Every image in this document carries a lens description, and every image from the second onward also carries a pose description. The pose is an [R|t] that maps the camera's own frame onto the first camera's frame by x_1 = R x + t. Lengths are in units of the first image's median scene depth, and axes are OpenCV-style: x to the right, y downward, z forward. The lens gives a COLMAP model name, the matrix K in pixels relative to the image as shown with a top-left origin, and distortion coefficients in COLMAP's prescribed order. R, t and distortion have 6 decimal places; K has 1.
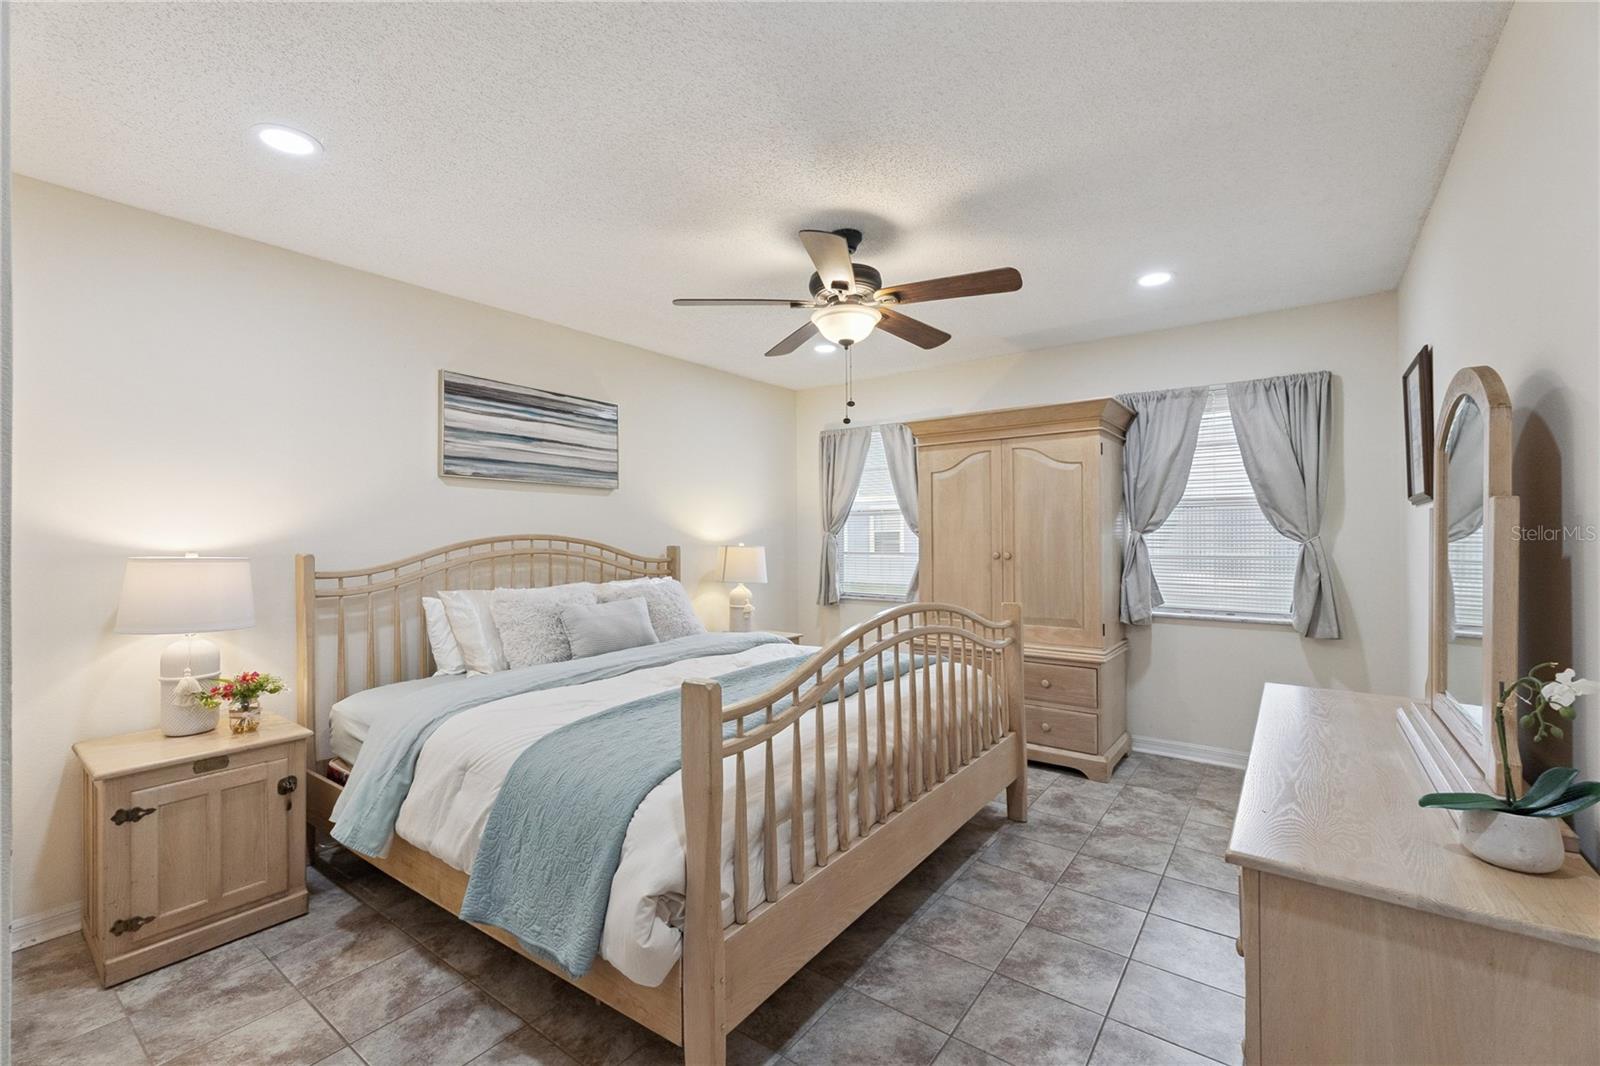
lens RADIAL K [[668.7, 0, 808.4], [0, 668.7, 529.2], [0, 0, 1]] dist [0.001227, 0.000047]
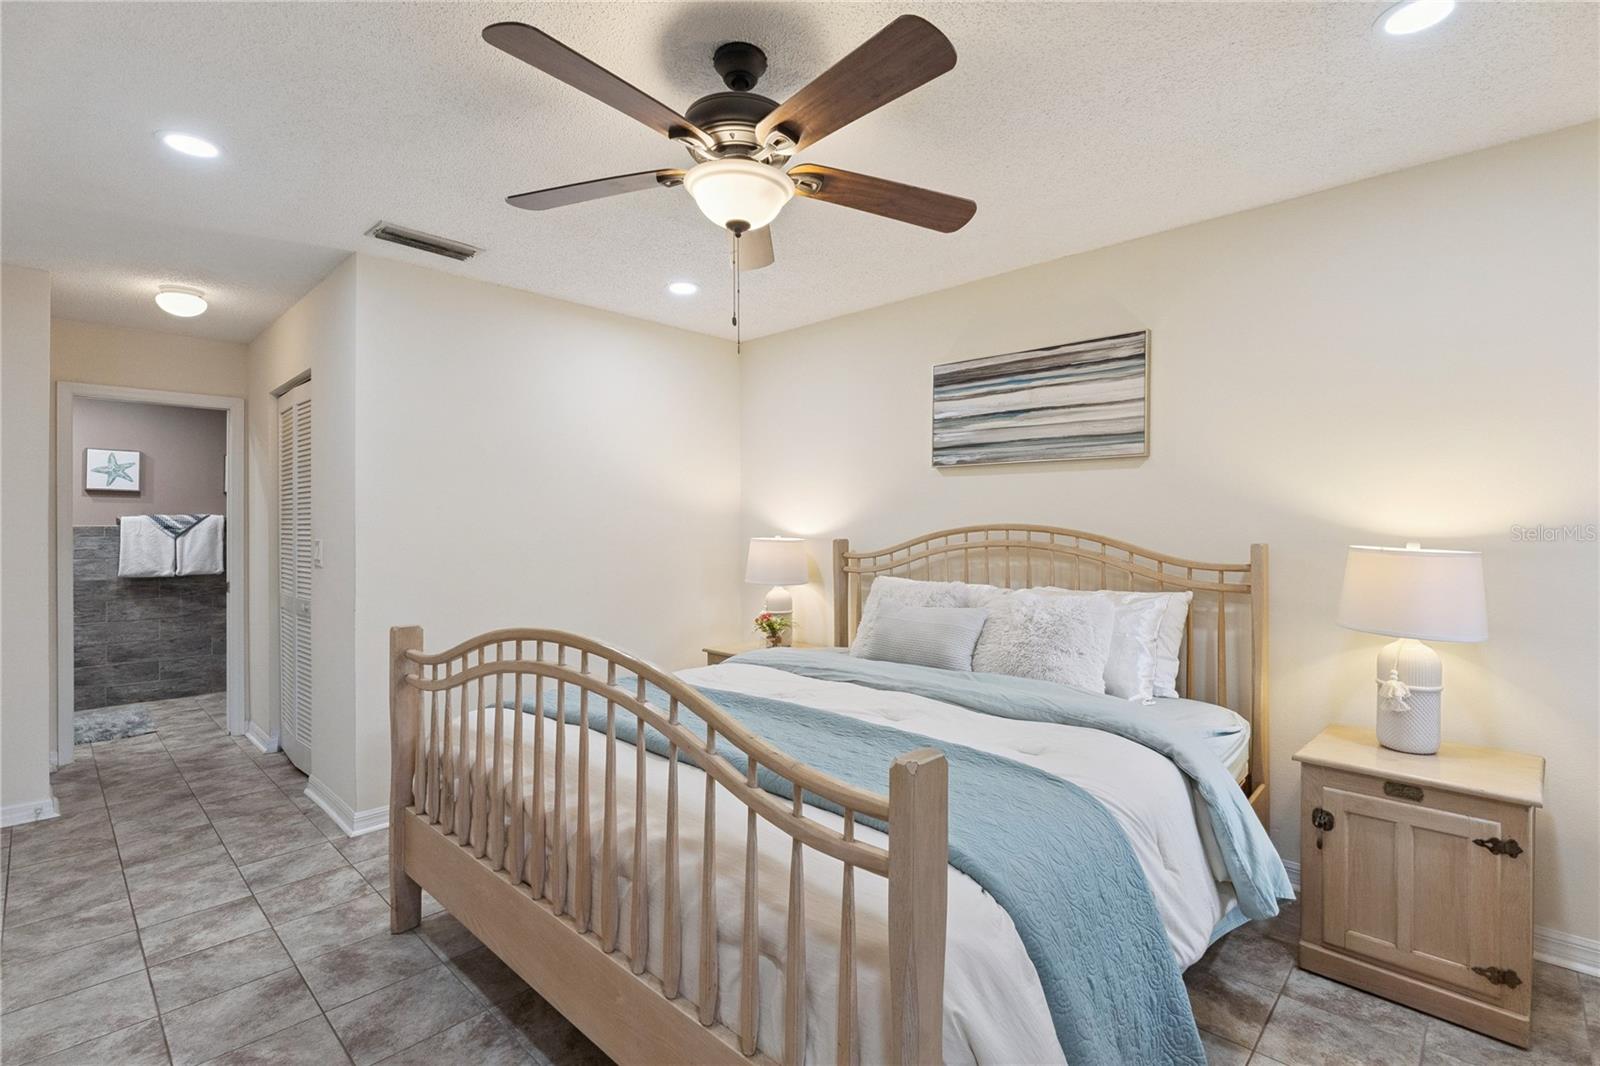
lens RADIAL K [[750.8, 0, 797.8], [0, 750.8, 508.5], [0, 0, 1]] dist [0.001024, -0.000092]
pose [[-0.150645, -0.031256, -0.988094, 0.591269], [-0.001973, 0.999508, -0.031316, 0.019244], [0.988586, -0.002768, -0.150632, 0.901826]]
